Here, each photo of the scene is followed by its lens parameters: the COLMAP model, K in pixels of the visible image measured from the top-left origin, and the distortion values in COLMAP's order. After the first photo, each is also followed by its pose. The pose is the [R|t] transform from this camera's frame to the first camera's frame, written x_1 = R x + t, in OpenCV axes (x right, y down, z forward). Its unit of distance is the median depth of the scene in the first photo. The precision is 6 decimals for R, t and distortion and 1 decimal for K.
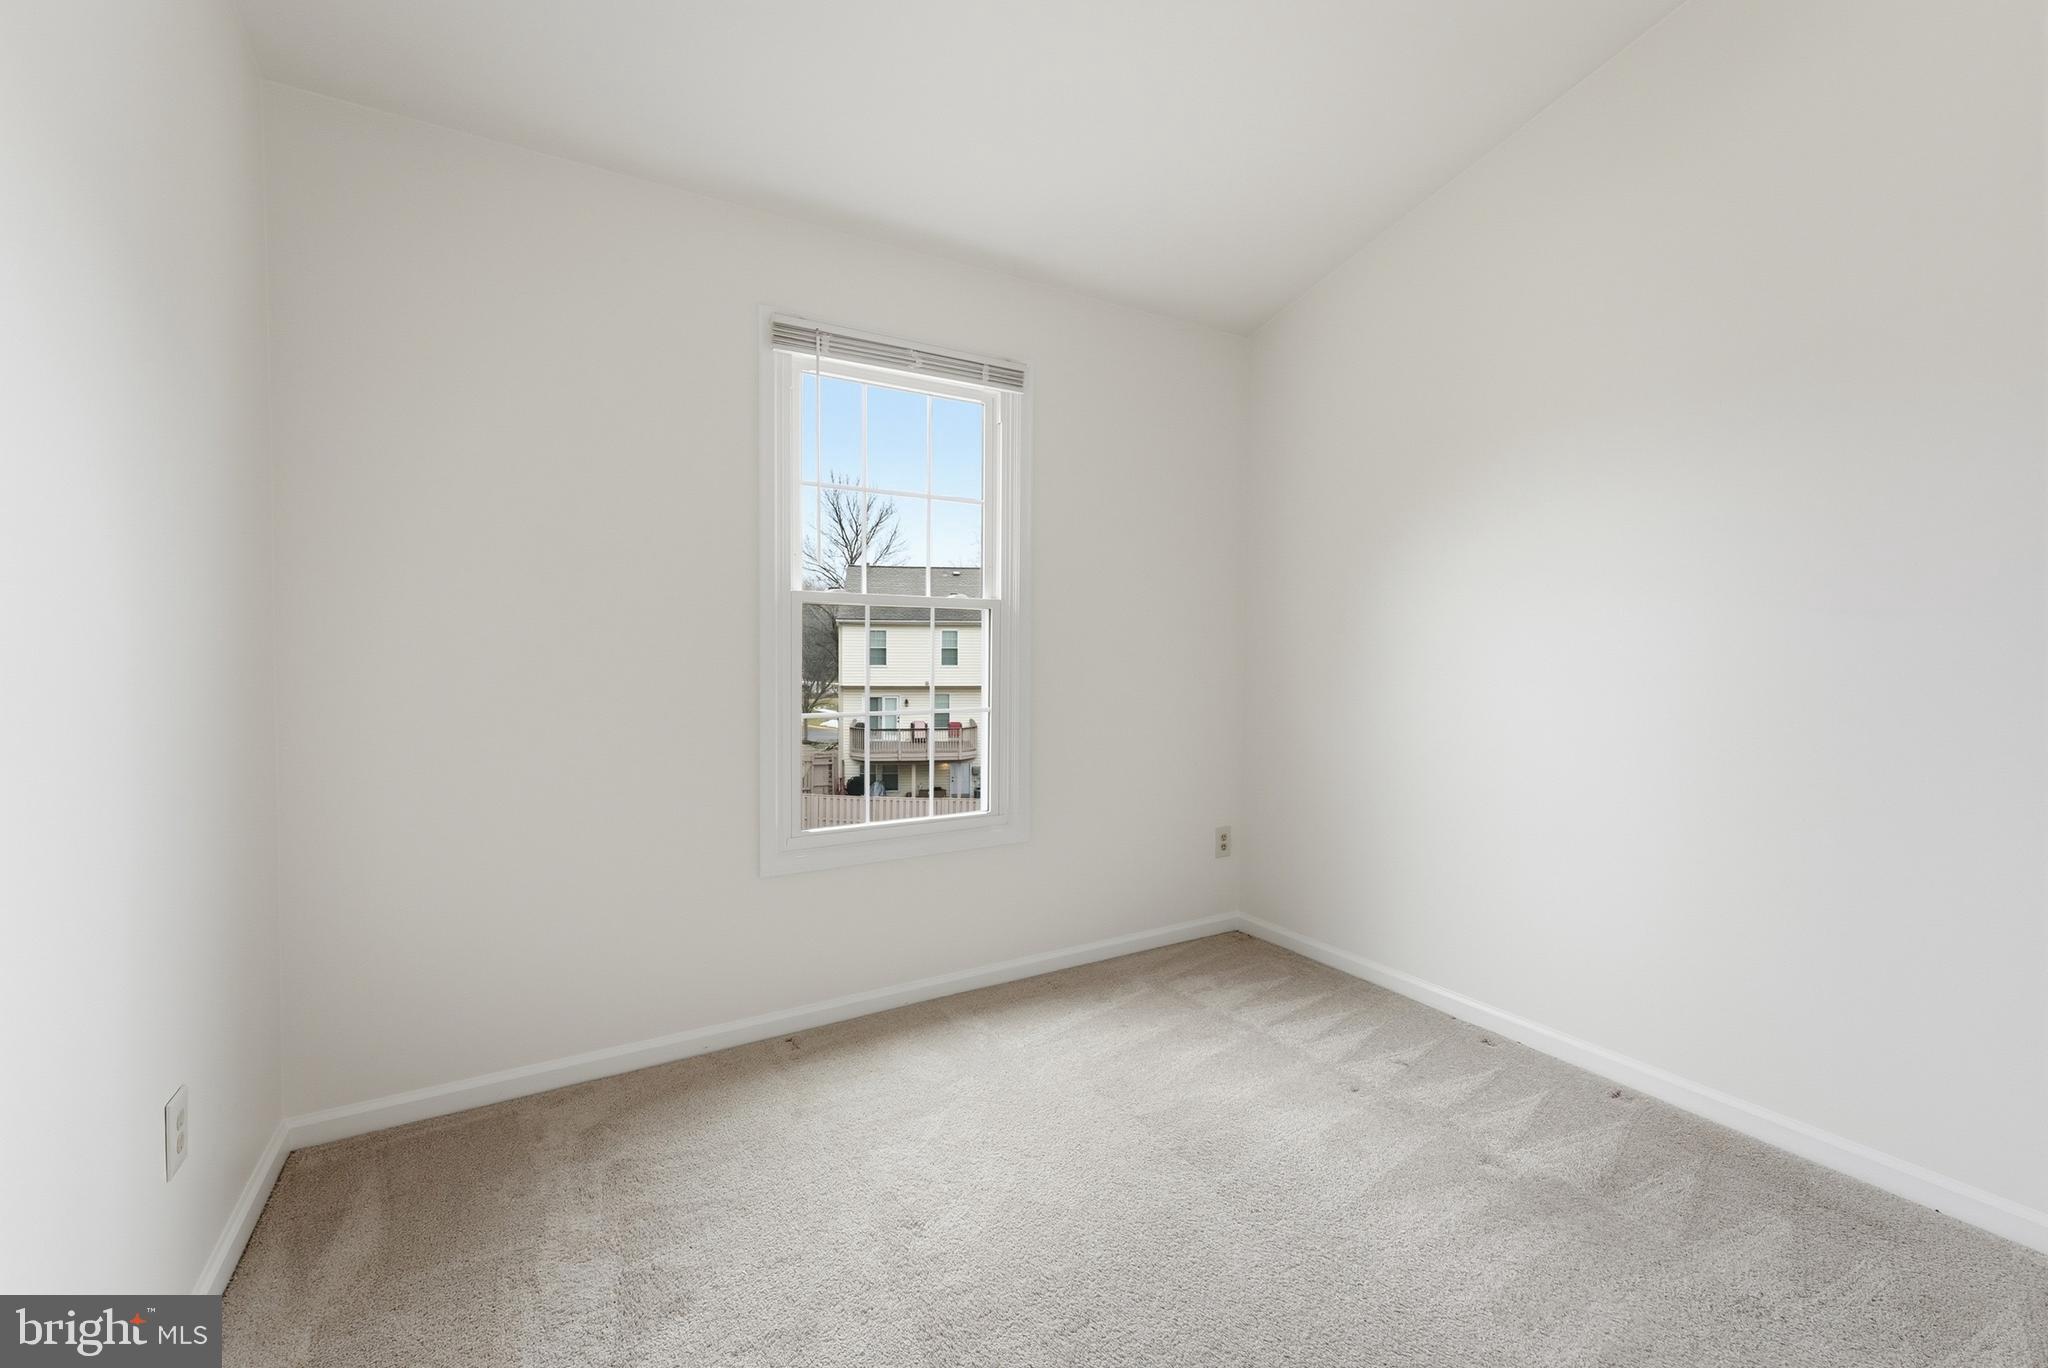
lens RADIAL K [[829.7, 0, 1021.9], [0, 829.7, 676.2], [0, 0, 1]] dist [-0.001939, -0.000616]
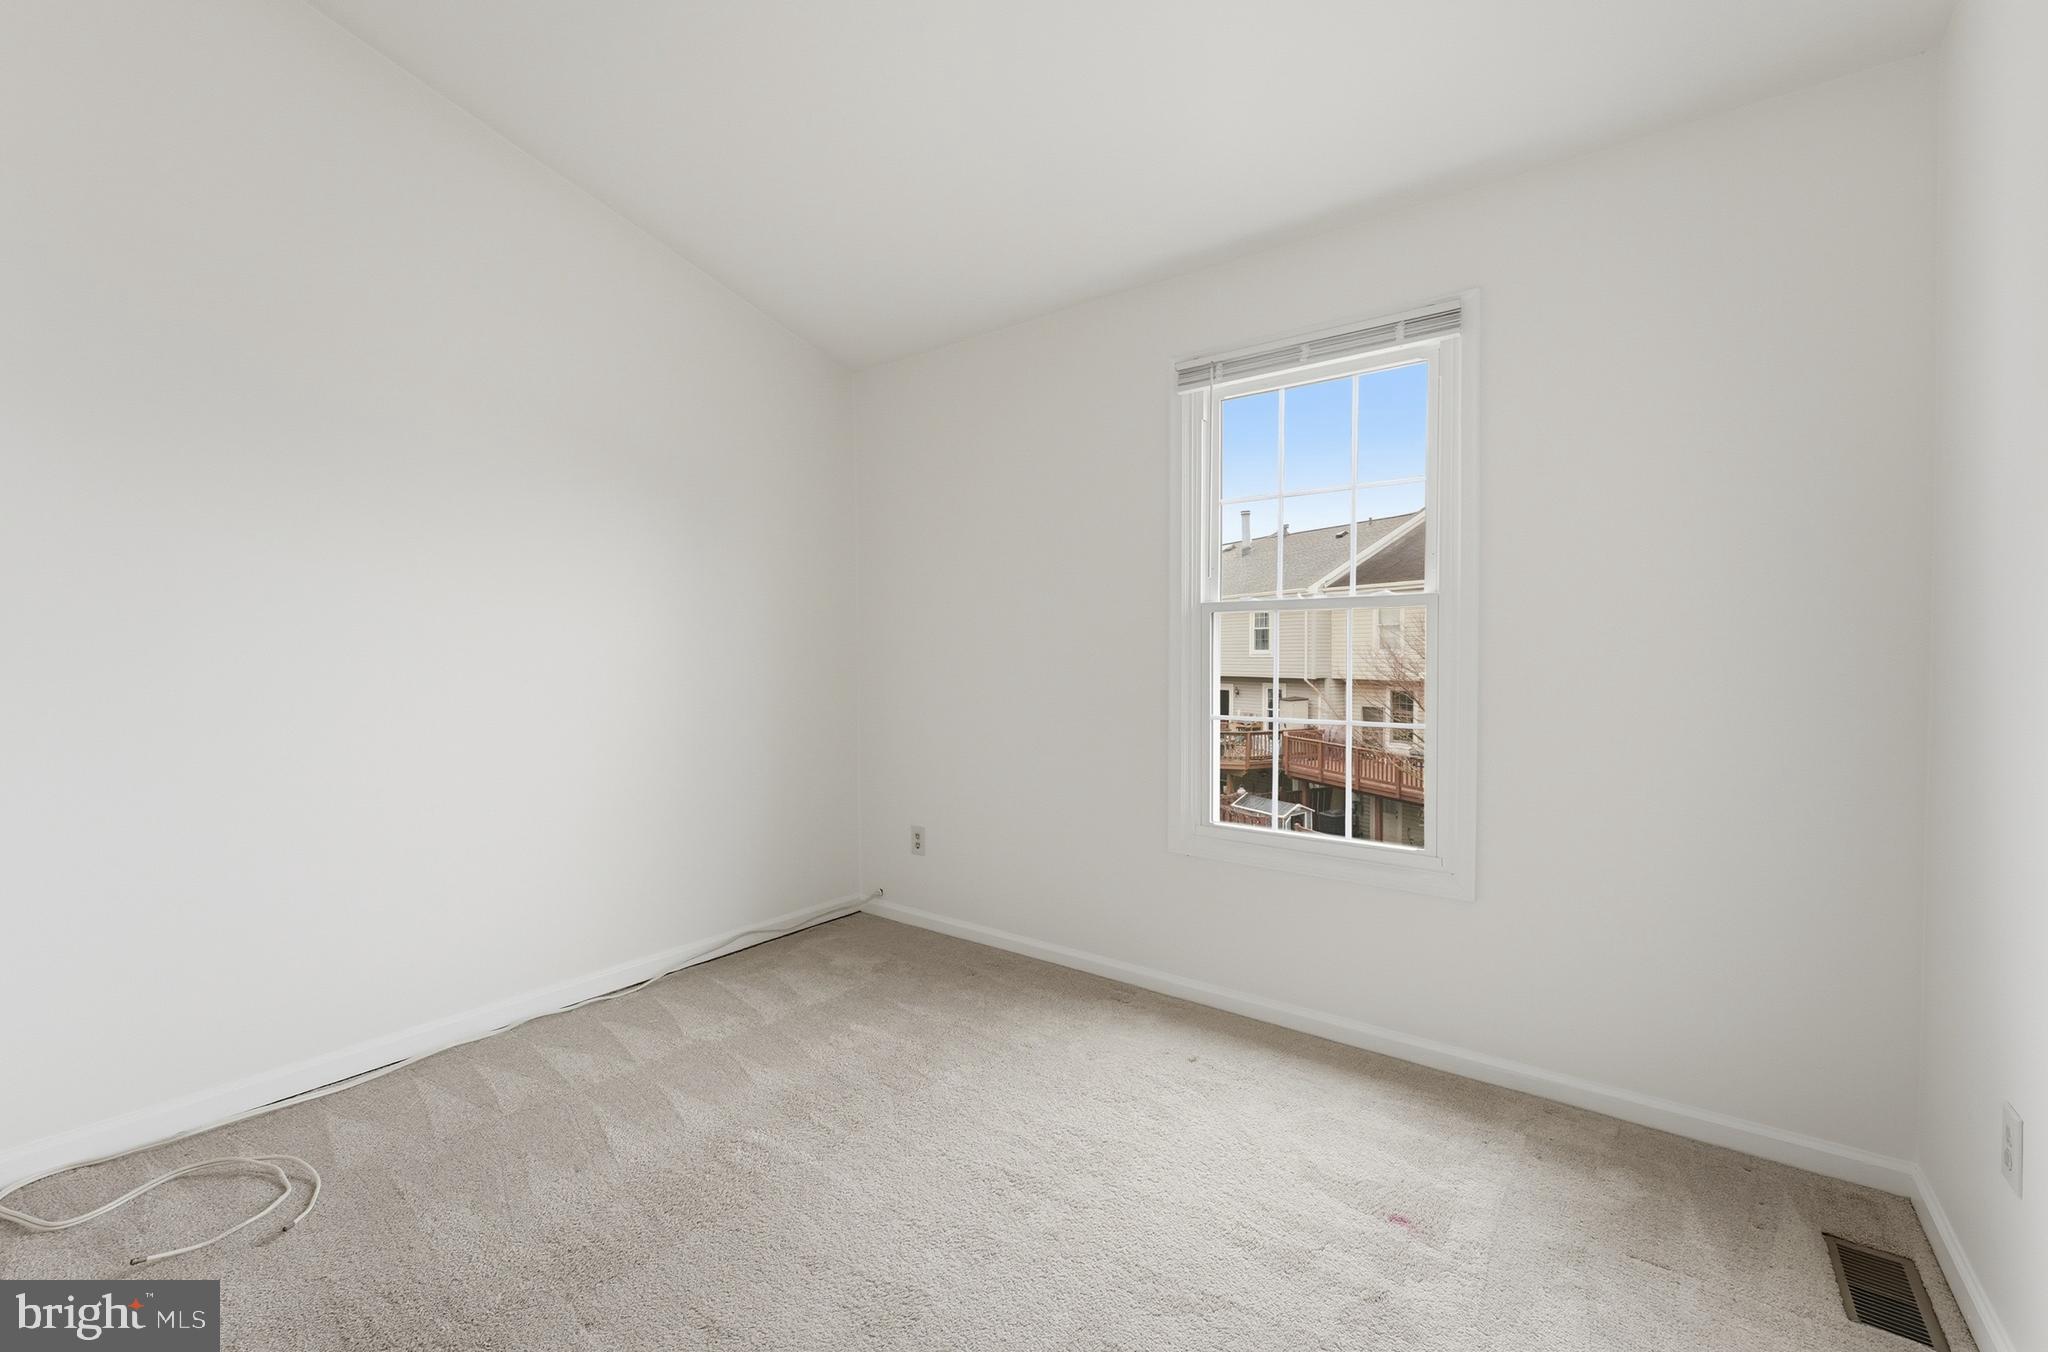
lens RADIAL K [[819.5, 0, 1030.6], [0, 819.5, 666.6], [0, 0, 1]] dist [-0.001446, -0.000096]
pose [[0.394582, 0.018829, -0.918668, 0.647157], [-0.030620, 0.999504, 0.007335, -0.017854], [0.918350, 0.025235, 0.394963, 0.366010]]
